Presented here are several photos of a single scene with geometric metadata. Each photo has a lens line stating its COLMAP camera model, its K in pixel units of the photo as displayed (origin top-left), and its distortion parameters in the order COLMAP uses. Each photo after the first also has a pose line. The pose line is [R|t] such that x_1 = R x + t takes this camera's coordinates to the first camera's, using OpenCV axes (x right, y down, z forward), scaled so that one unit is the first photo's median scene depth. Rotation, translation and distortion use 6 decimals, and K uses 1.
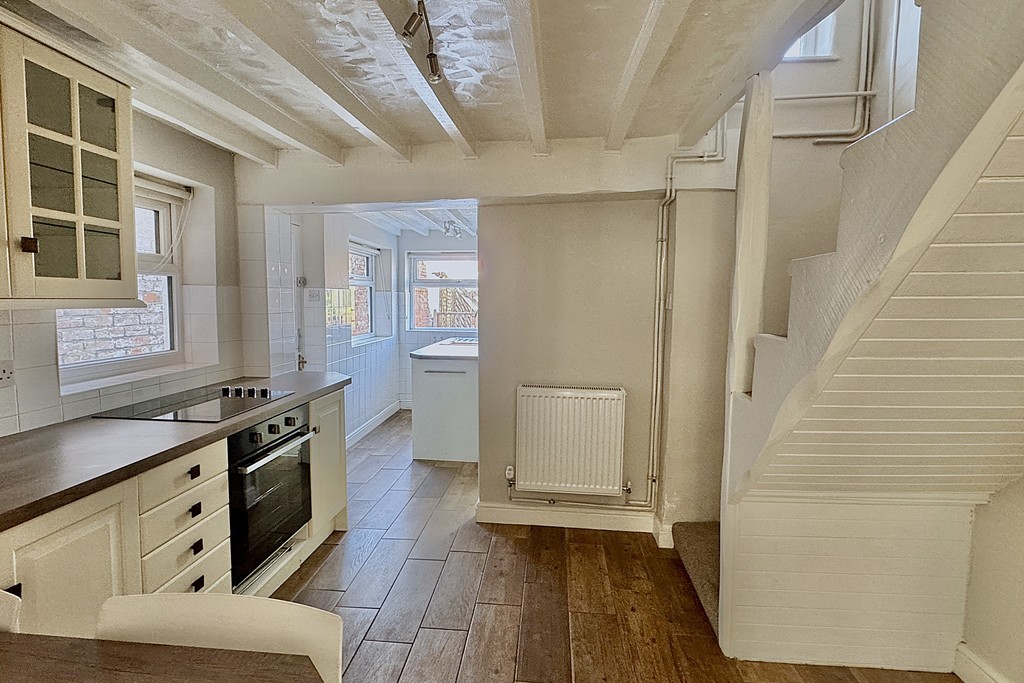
lens RADIAL K [[488.7, 0, 506.6], [0, 488.7, 342.4], [0, 0, 1]] dist [-0.002272, 0.001598]
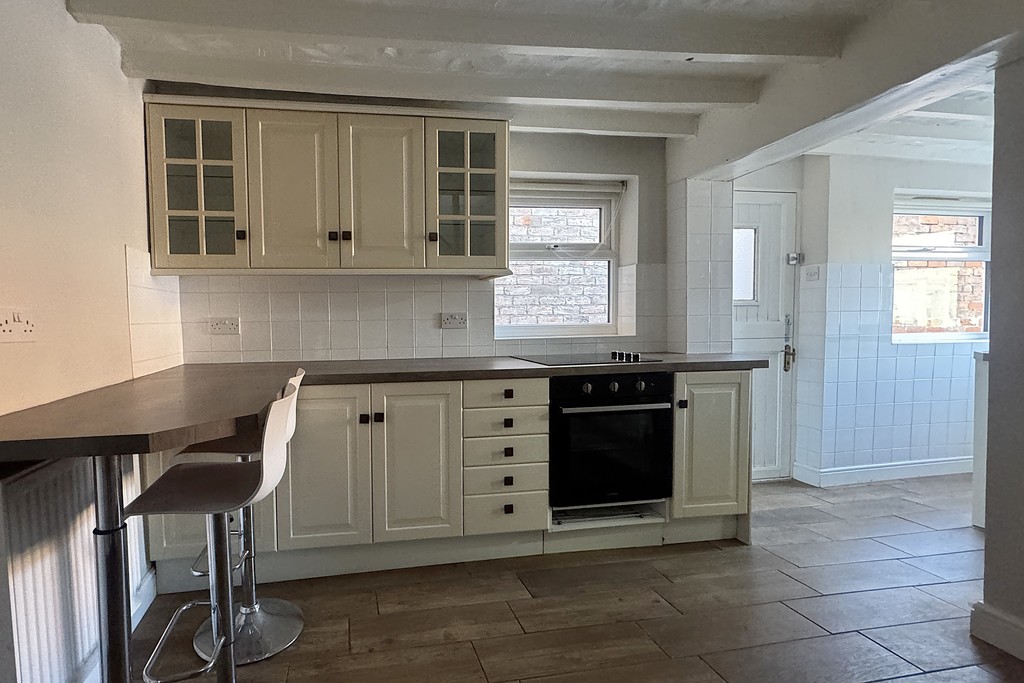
lens RADIAL K [[488.7, 0, 444.5], [0, 488.7, 346.7], [0, 0, 1]] dist [-0.002272, 0.001598]
pose [[0.260584, 0.039011, -0.964663, 0.375542], [-0.067314, 0.997486, 0.022155, 0.076955], [0.963102, 0.059162, 0.262555, 0.307176]]
